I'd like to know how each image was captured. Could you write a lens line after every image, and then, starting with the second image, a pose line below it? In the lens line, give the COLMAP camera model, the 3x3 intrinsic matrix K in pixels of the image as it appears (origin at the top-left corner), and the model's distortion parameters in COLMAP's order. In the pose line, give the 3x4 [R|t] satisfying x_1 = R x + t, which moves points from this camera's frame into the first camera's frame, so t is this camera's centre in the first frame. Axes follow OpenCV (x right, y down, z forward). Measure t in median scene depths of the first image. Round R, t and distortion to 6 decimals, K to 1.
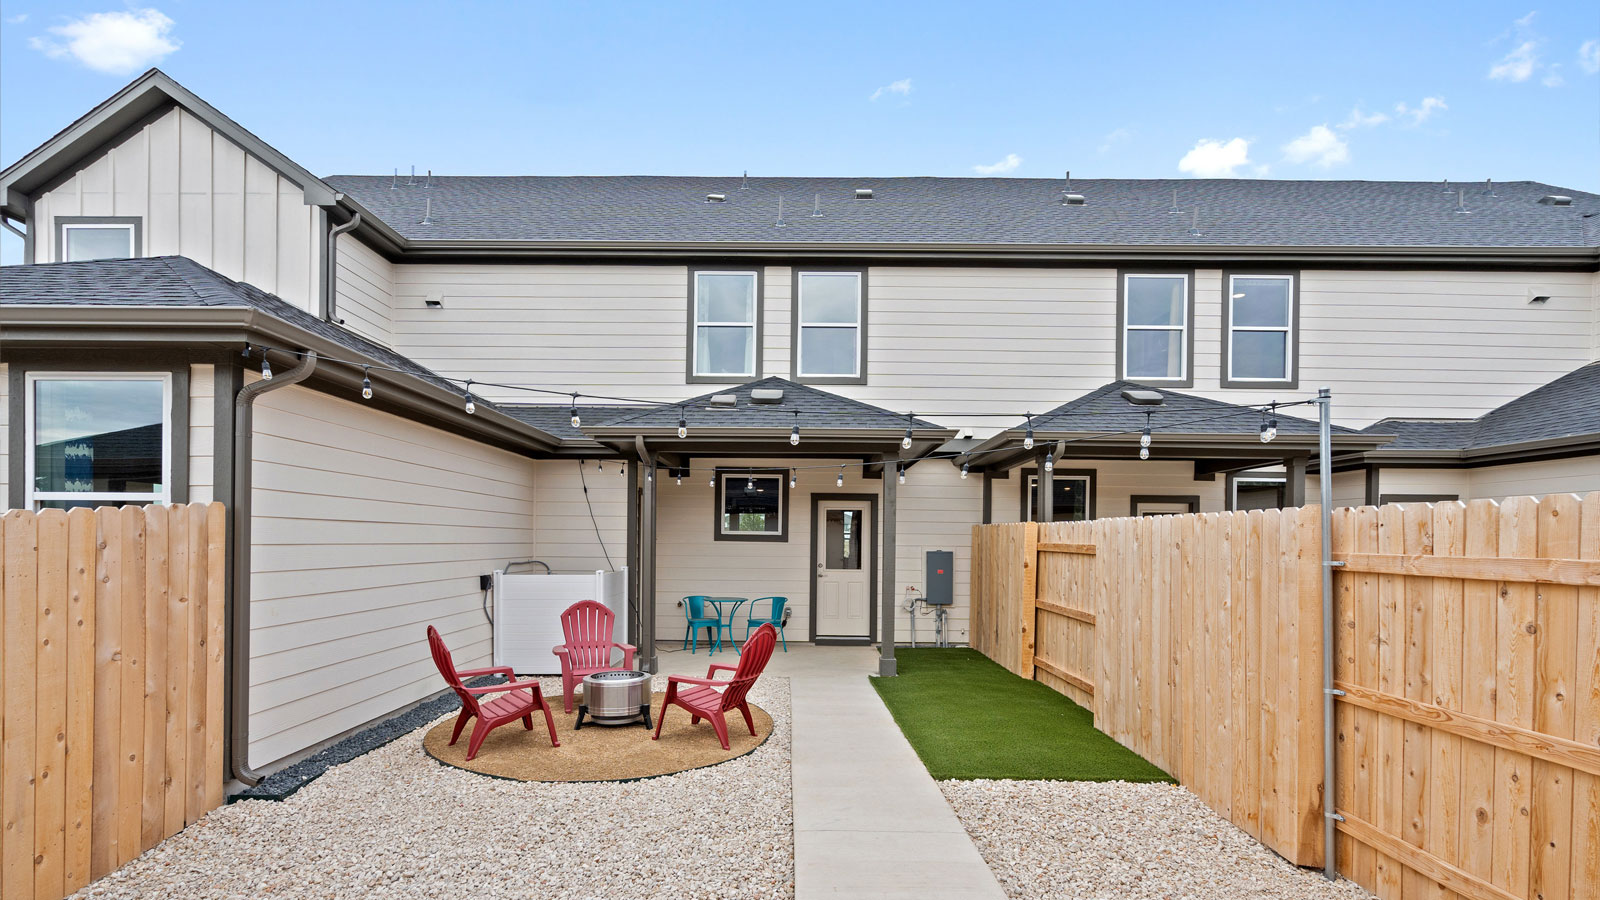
lens RADIAL K [[745.0, 0, 789.4], [0, 745.0, 518.2], [0, 0, 1]] dist [-0.002197, 0.002649]
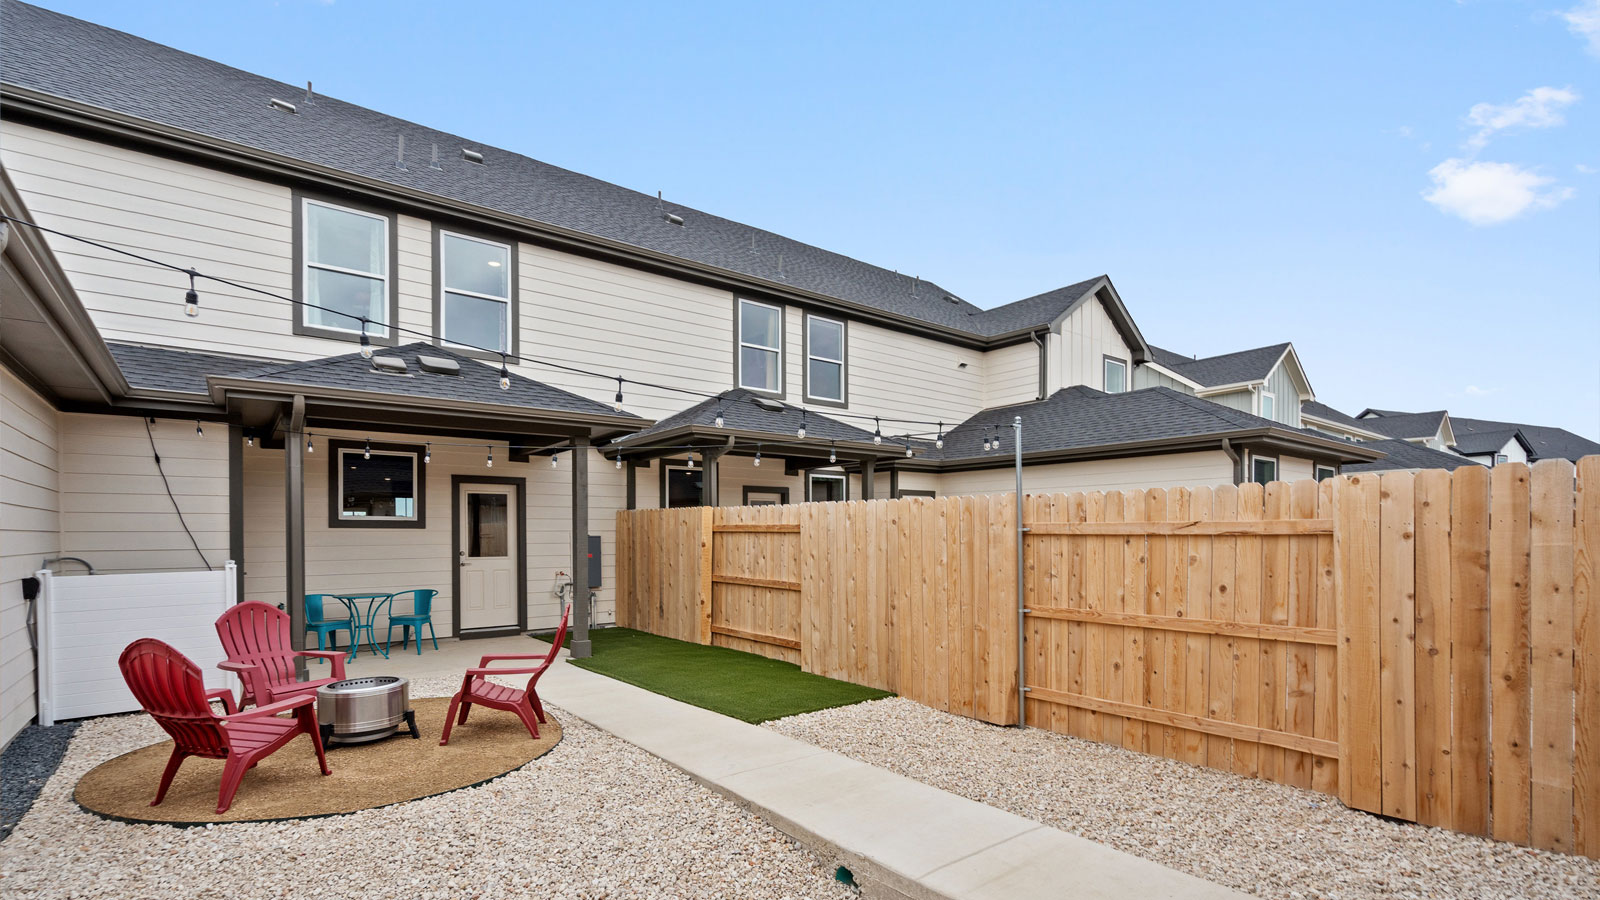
lens RADIAL K [[745.0, 0, 791.6], [0, 745.0, 510.4], [0, 0, 1]] dist [-0.002197, 0.002649]
pose [[0.779322, 0.005623, 0.626598, -0.263690], [-0.006269, 0.999980, -0.001177, 0.010434], [-0.626592, -0.003011, 0.779342, 0.032519]]
